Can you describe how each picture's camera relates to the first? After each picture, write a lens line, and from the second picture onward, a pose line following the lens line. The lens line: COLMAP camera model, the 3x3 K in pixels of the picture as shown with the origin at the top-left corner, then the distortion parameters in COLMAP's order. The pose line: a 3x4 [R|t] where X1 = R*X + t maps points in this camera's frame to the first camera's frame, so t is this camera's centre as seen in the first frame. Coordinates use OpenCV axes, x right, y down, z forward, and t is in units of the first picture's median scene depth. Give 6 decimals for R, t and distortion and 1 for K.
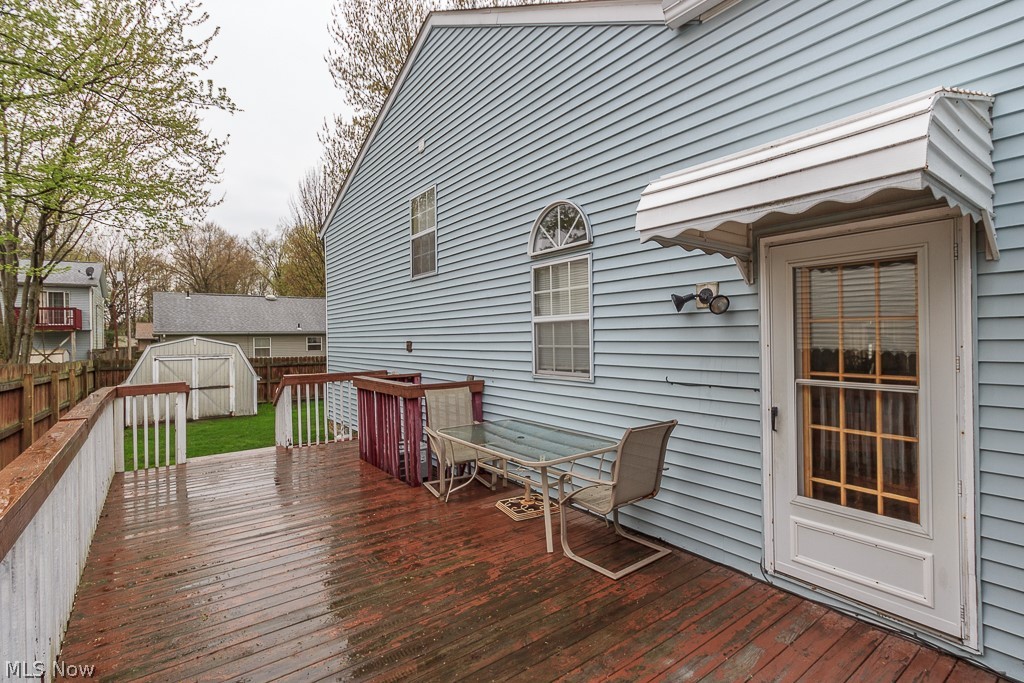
lens RADIAL K [[471.4, 0, 512.0], [0, 471.4, 341.5], [0, 0, 1]] dist [0.000475, 0.000066]
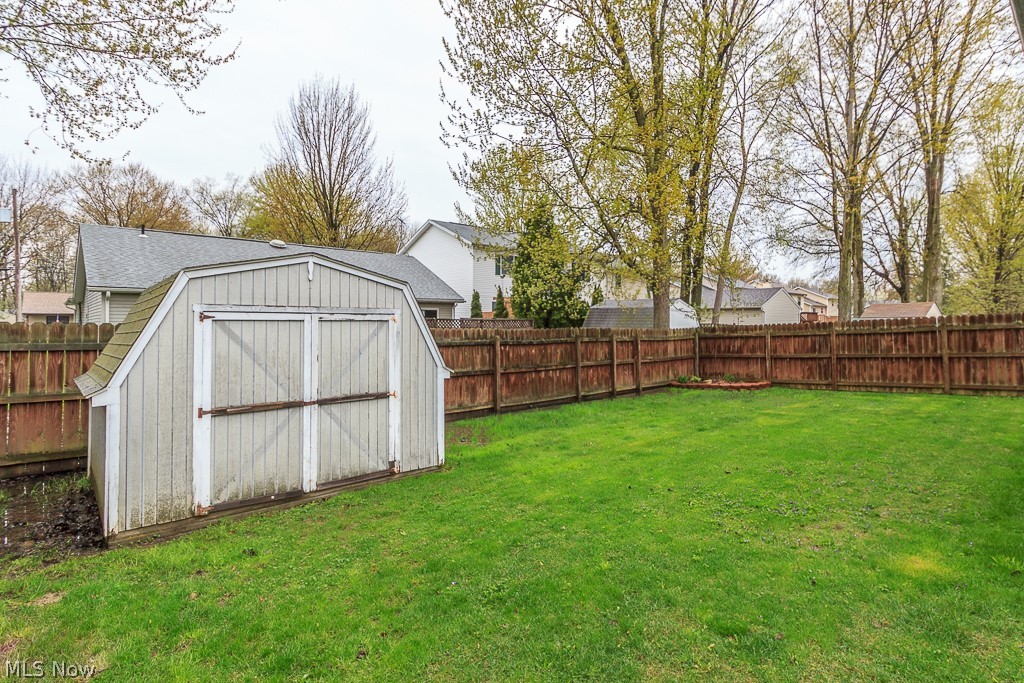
lens RADIAL K [[504.5, 0, 546.8], [0, 504.5, 320.9], [0, 0, 1]] dist [-0.000222, -0.000013]
pose [[0.989627, 0.014635, 0.142915, -0.532617], [-0.012321, 0.999779, -0.017058, 0.041033], [-0.143133, 0.015120, 0.989588, 0.579160]]
